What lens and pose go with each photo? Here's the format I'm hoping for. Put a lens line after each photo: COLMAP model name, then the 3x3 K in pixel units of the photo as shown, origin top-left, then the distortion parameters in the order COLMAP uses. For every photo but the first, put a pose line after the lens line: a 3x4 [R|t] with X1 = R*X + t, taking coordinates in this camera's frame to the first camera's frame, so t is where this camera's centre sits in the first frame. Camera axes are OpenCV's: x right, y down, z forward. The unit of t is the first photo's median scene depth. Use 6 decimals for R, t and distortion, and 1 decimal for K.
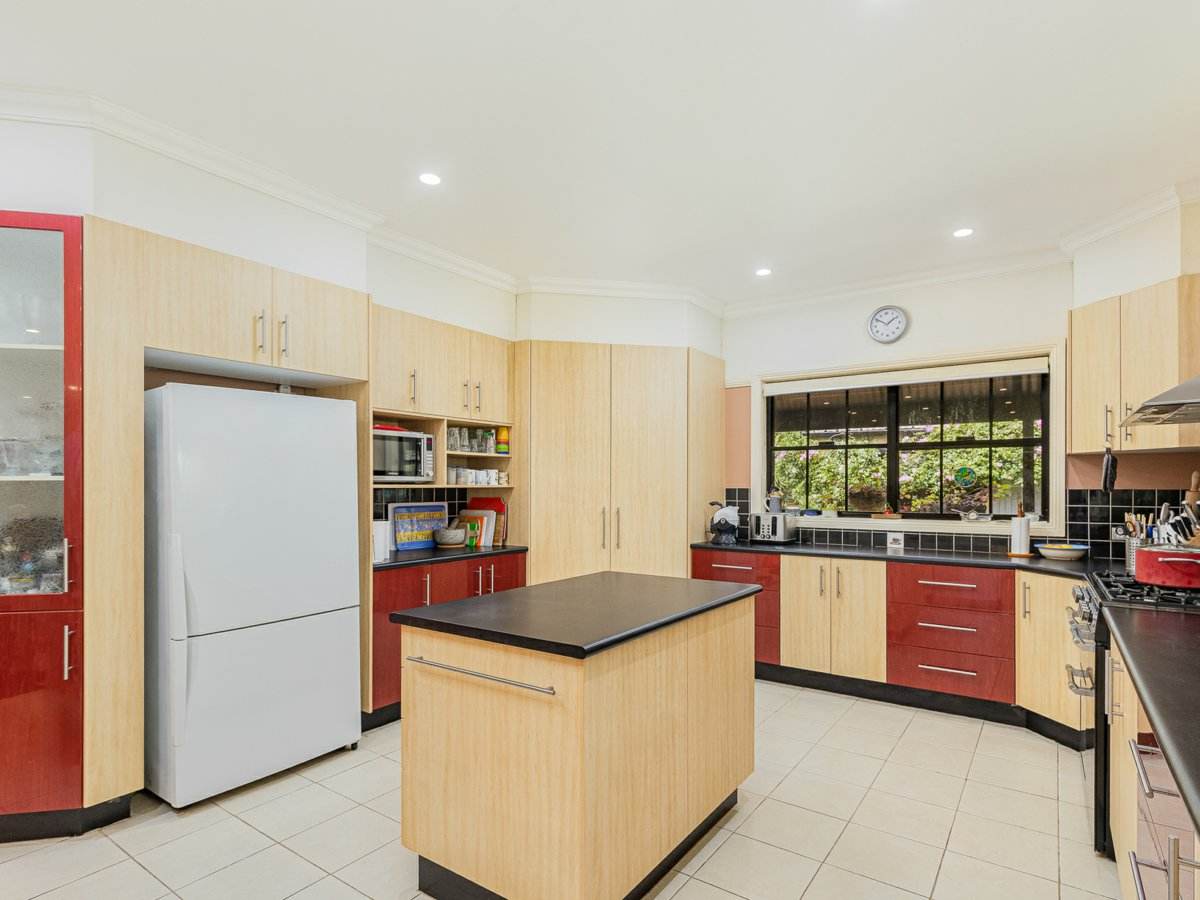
lens RADIAL K [[632.2, 0, 625.9], [0, 632.2, 477.5], [0, 0, 1]] dist [0.006319, 0.001578]
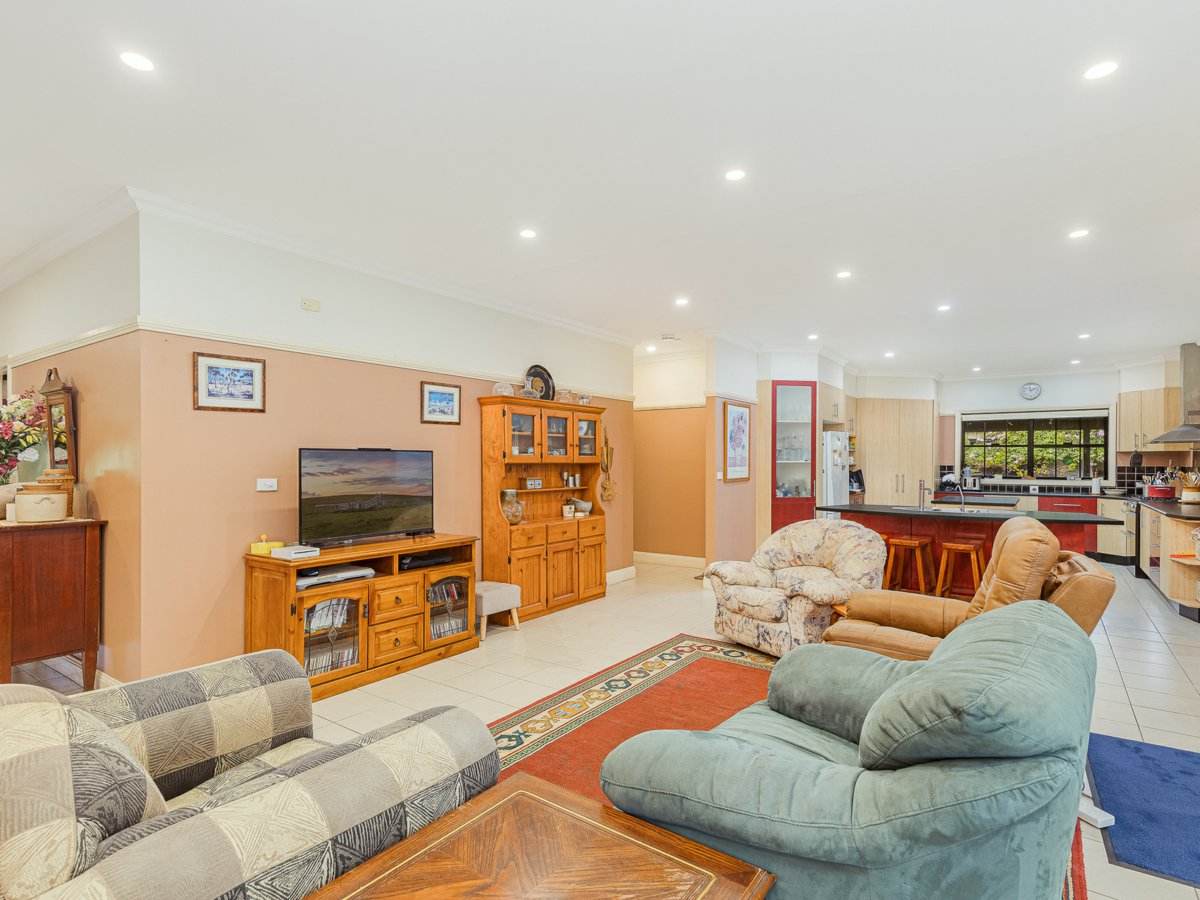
lens RADIAL K [[632.2, 0, 598.0], [0, 632.2, 458.1], [0, 0, 1]] dist [0.006319, 0.001578]
pose [[0.999912, 0.002138, -0.013093, -1.138076], [-0.002018, 0.999956, 0.009138, -0.028259], [0.013112, -0.009111, 0.999873, -1.315864]]
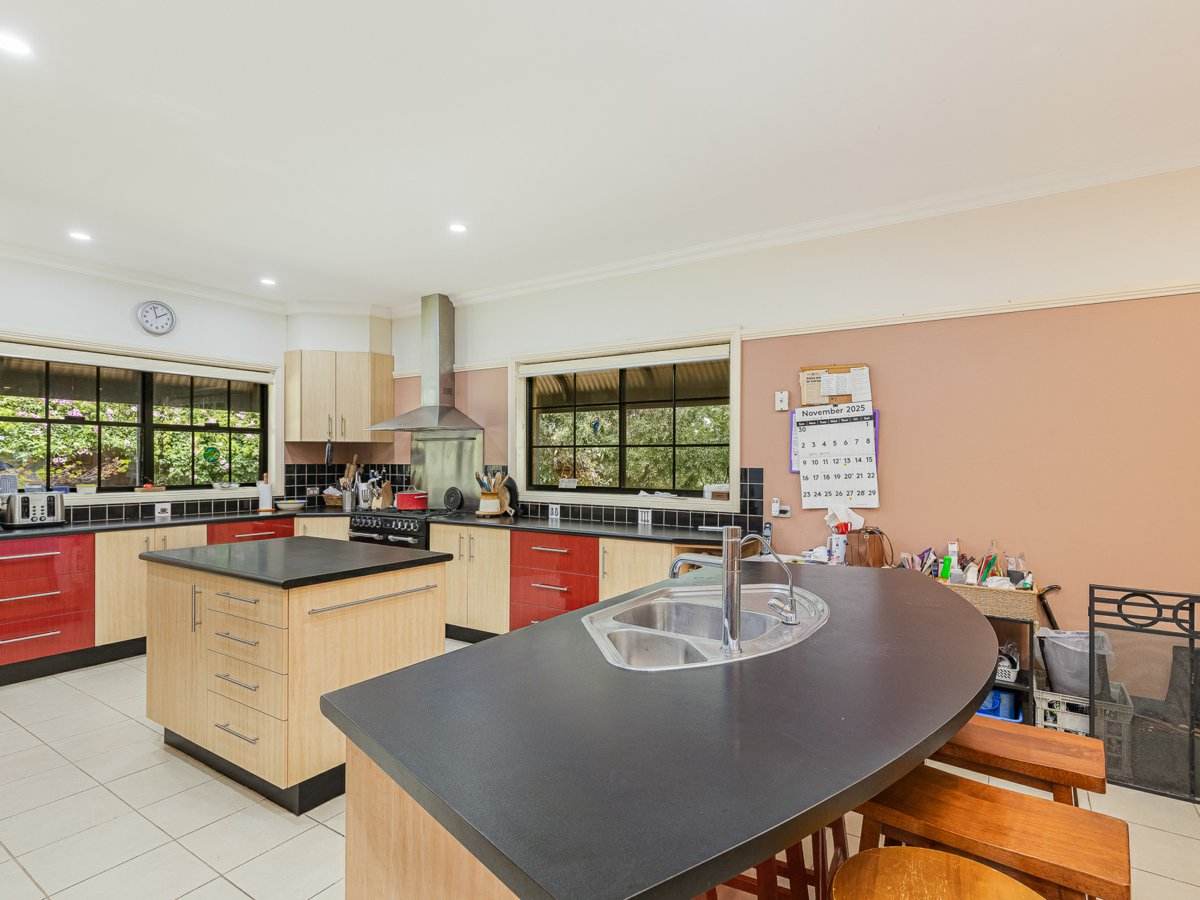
lens RADIAL K [[632.2, 0, 598.7], [0, 632.2, 449.1], [0, 0, 1]] dist [0.006319, 0.001578]
pose [[-0.021077, 0.019009, 0.999597, -0.775992], [-0.014862, 0.999703, -0.019324, 0.000775], [-0.999667, -0.015263, -0.020788, 0.258002]]
